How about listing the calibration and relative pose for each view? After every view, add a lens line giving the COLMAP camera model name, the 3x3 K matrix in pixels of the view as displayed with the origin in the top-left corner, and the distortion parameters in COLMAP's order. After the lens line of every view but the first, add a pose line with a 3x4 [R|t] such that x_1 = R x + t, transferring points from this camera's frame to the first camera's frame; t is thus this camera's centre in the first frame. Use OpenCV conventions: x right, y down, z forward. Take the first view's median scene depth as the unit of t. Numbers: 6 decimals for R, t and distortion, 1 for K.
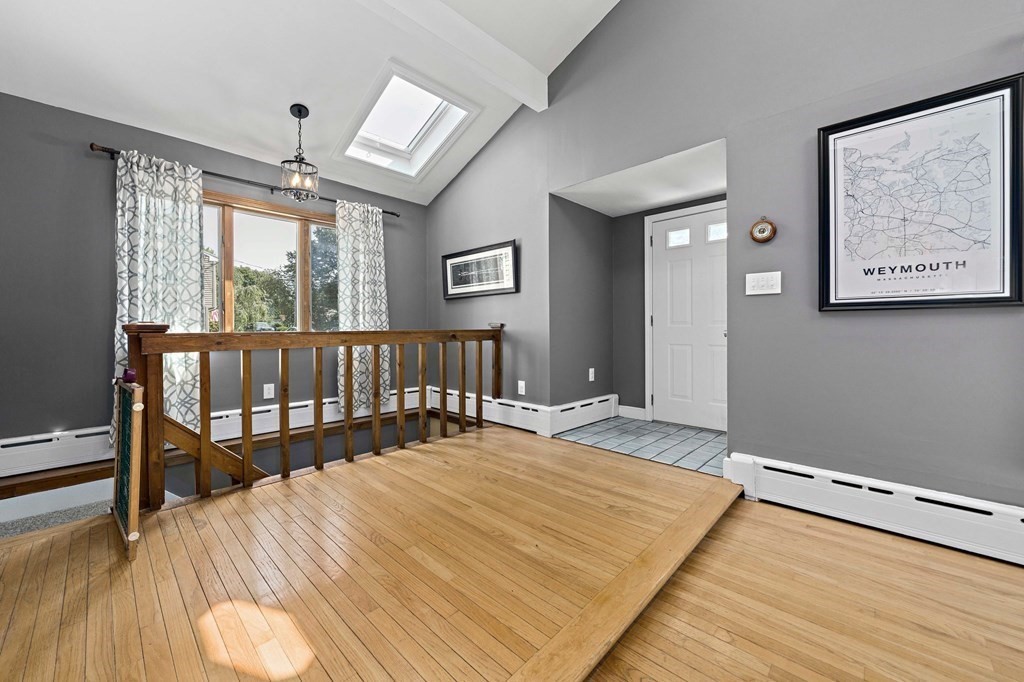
lens RADIAL K [[384.9, 0, 494.3], [0, 384.9, 328.3], [0, 0, 1]] dist [-0.002509, -0.000320]
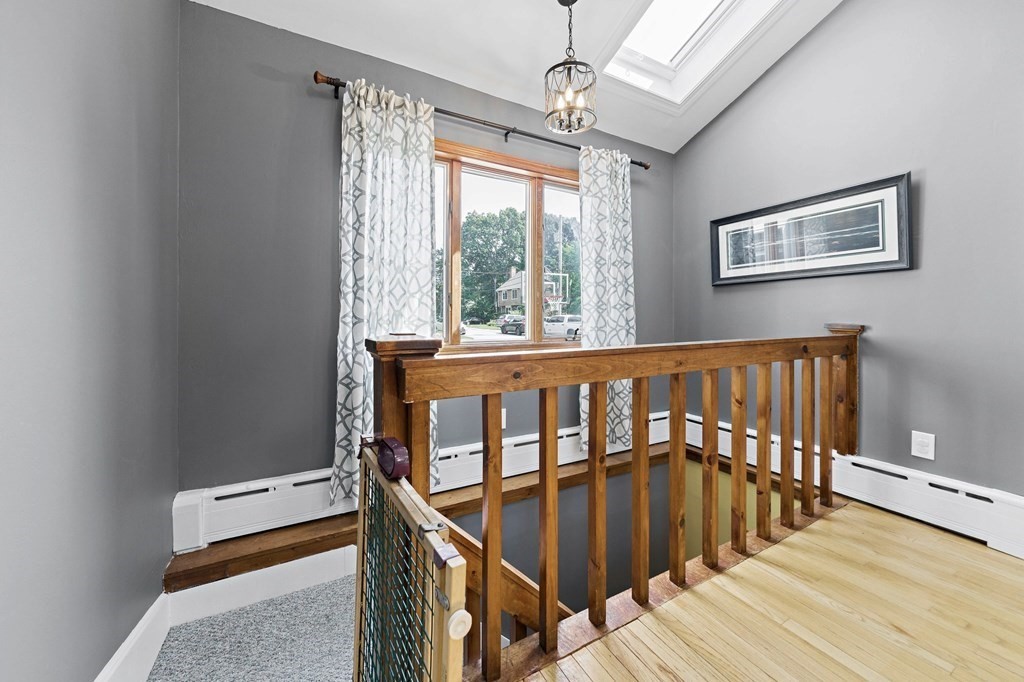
lens RADIAL K [[384.9, 0, 487.1], [0, 384.9, 314.9], [0, 0, 1]] dist [-0.002509, -0.000320]
pose [[0.937466, 0.003217, -0.348062, -0.327044], [-0.006889, 0.999933, -0.009313, -0.019669], [0.348009, 0.011128, 0.937425, 0.291562]]
